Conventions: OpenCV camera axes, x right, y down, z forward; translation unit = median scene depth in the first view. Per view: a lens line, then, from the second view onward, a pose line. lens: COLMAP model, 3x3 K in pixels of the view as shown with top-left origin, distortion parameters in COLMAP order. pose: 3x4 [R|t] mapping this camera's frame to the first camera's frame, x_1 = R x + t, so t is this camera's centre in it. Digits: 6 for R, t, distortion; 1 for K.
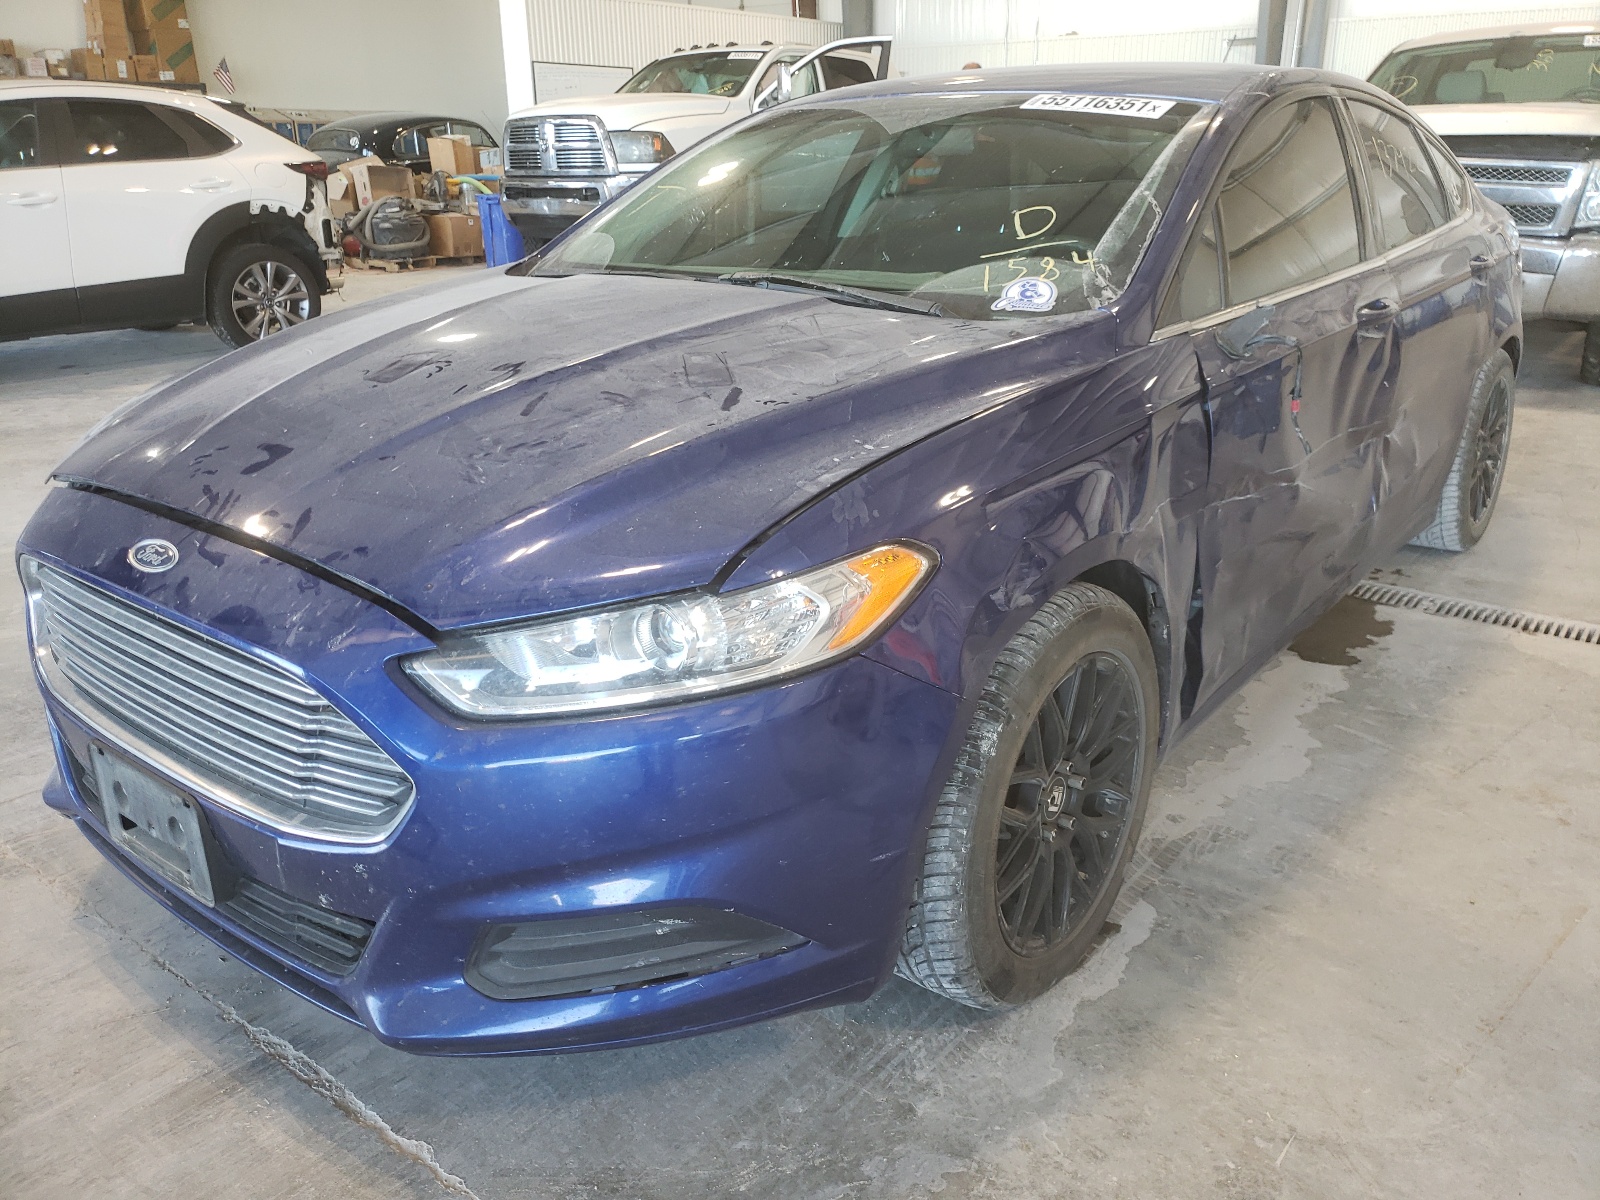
lens RADIAL K [[1210.7, 0, 800.0], [0, 1210.7, 600.0], [0, 0, 1]] dist [0.008693, 0.005139]
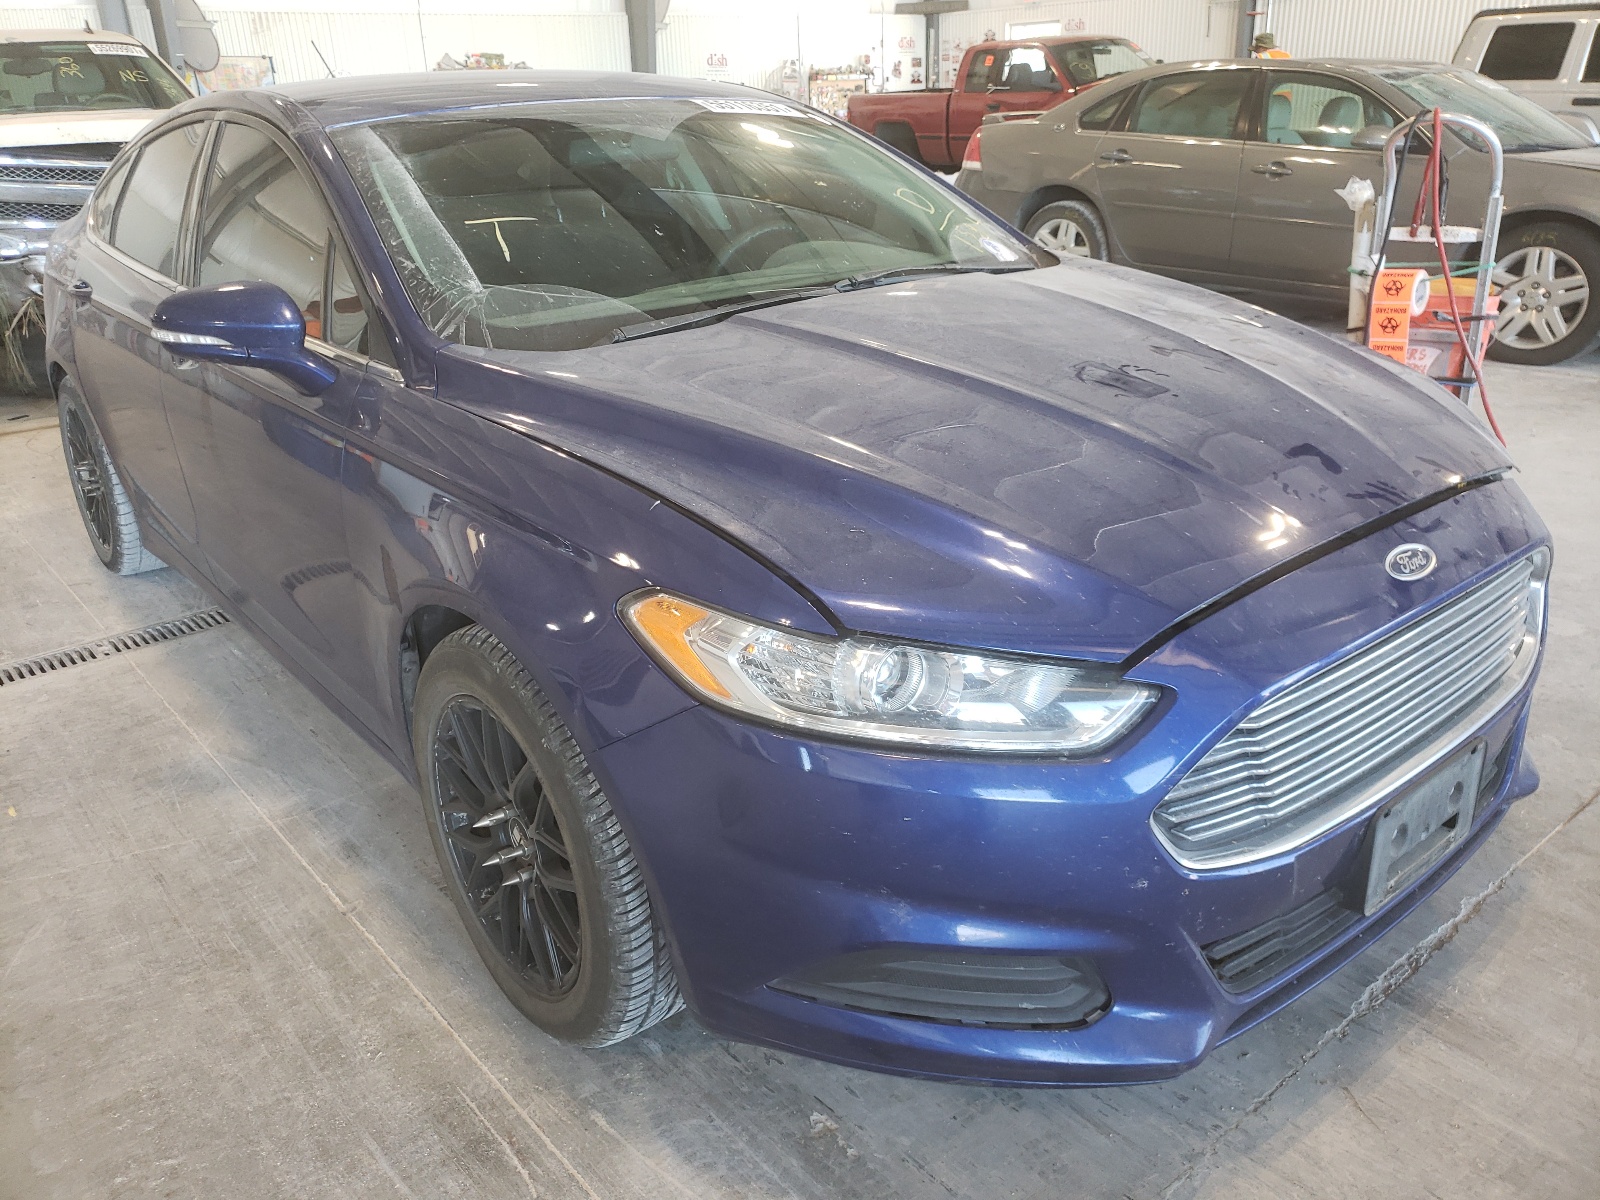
lens RADIAL K [[1210.7, 0, 800.0], [0, 1210.7, 600.0], [0, 0, 1]] dist [0.008693, 0.005139]
pose [[0.233076, -0.376235, 0.896729, -0.693593], [0.381377, 0.883618, 0.271608, -0.209247], [-0.894554, 0.278686, 0.349437, 0.499355]]
